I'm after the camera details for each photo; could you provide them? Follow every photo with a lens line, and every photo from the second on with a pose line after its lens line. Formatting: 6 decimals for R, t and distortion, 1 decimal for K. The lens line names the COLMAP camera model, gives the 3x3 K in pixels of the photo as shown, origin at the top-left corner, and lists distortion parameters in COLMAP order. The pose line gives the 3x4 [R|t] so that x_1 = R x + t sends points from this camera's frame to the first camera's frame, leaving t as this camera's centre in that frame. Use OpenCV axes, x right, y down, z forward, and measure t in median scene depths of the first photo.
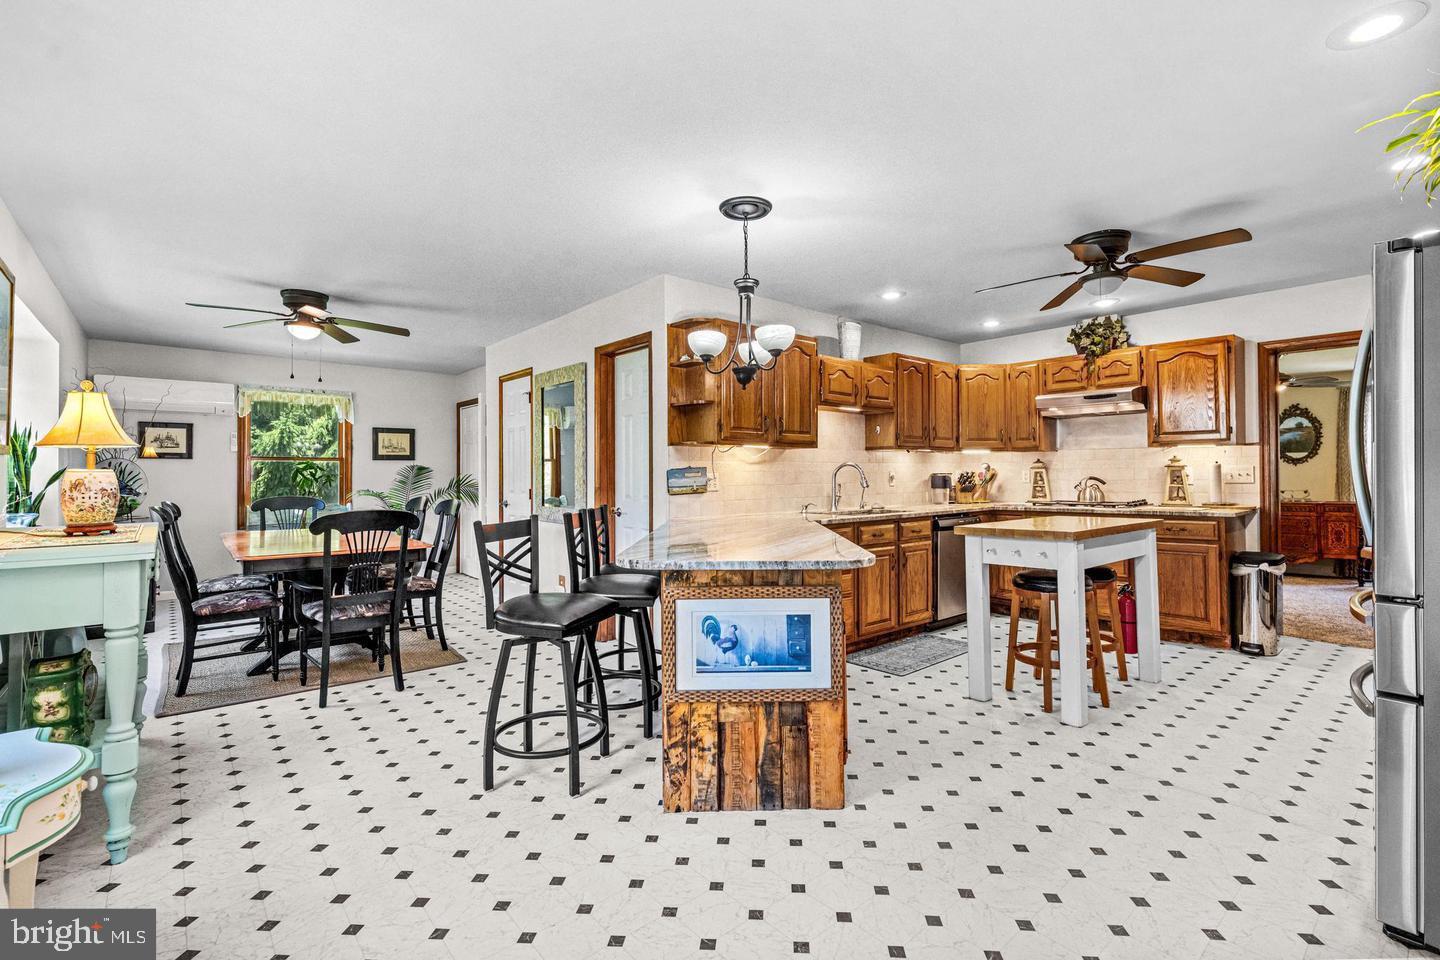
lens RADIAL K [[645.7, 0, 727.0], [0, 645.7, 468.4], [0, 0, 1]] dist [-0.000431, -0.000292]
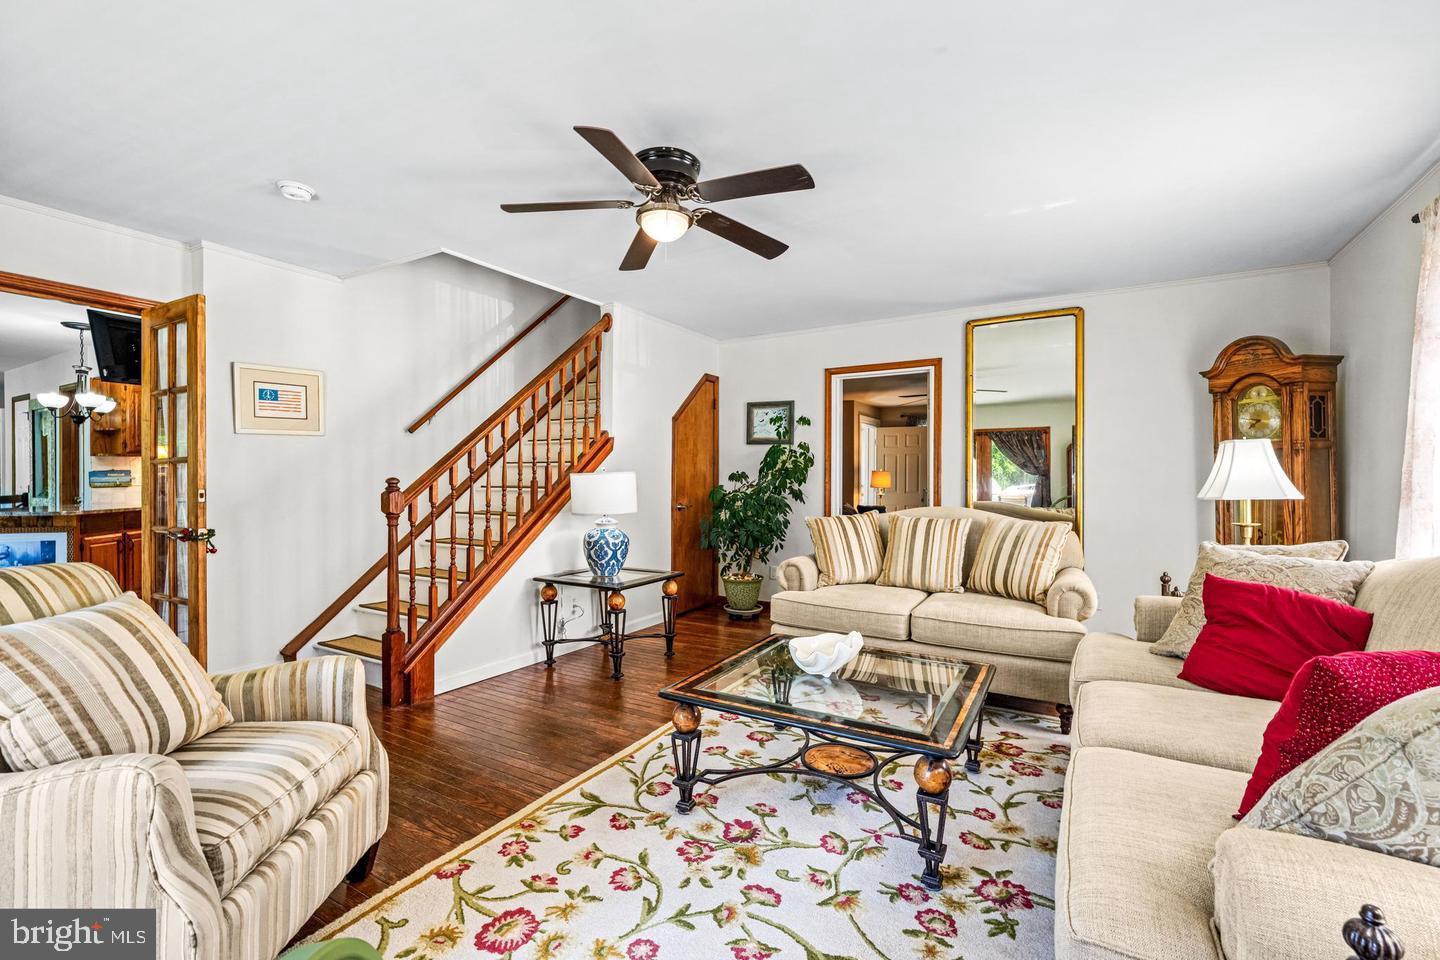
lens RADIAL K [[626.8, 0, 720.7], [0, 626.8, 481.8], [0, 0, 1]] dist [-0.001505, -0.000353]
pose [[0.947866, 0.006609, 0.318600, 0.844884], [-0.010471, 0.999891, 0.010409, -0.004703], [-0.318496, -0.013203, 0.947832, -0.889031]]
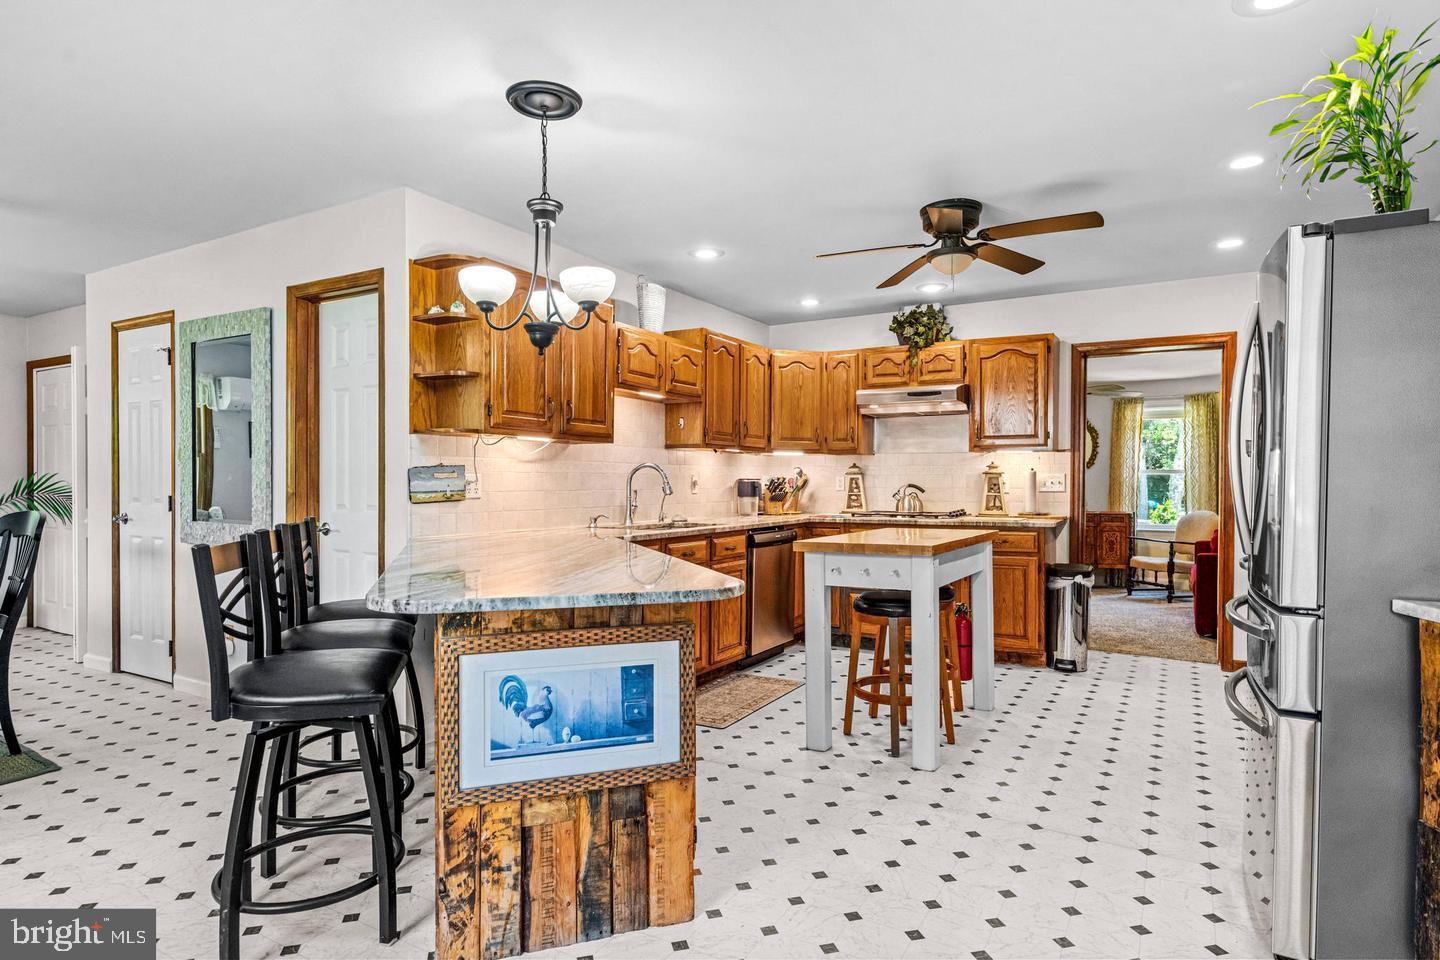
lens RADIAL K [[785.6, 0, 717.9], [0, 785.6, 492.1], [0, 0, 1]] dist [0.003059, 0.000489]
pose [[0.945501, 0.004982, 0.325580, -0.050820], [-0.012113, 0.999729, 0.019878, 0.007268], [-0.325393, -0.022738, 0.945306, 0.077789]]
